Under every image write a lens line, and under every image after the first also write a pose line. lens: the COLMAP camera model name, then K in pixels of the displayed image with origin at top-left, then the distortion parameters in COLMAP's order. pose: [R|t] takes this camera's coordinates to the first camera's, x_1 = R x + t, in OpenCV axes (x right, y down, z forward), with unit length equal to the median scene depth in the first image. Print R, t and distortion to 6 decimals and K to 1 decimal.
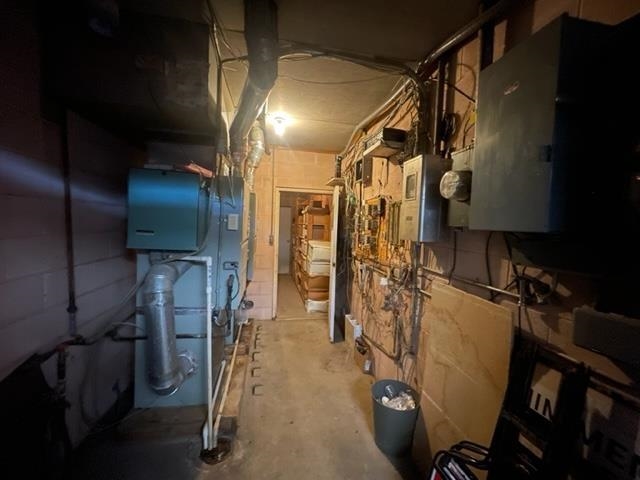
lens RADIAL K [[263.6, 0, 318.1], [0, 263.6, 240.3], [0, 0, 1]] dist [0.000132, 0.000037]
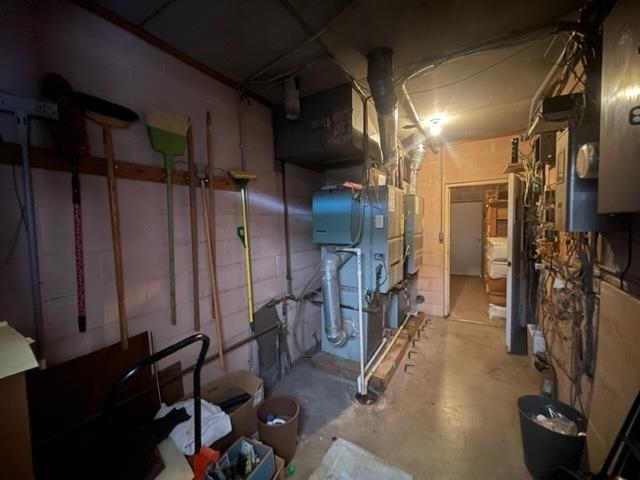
lens RADIAL K [[263.6, 0, 318.1], [0, 263.6, 240.3], [0, 0, 1]] dist [0.000132, 0.000037]
pose [[0.743034, -0.013300, -0.669121, 0.294095], [0.010744, 0.999911, -0.007944, 0.025338], [0.669167, -0.001286, 0.743111, -0.121572]]
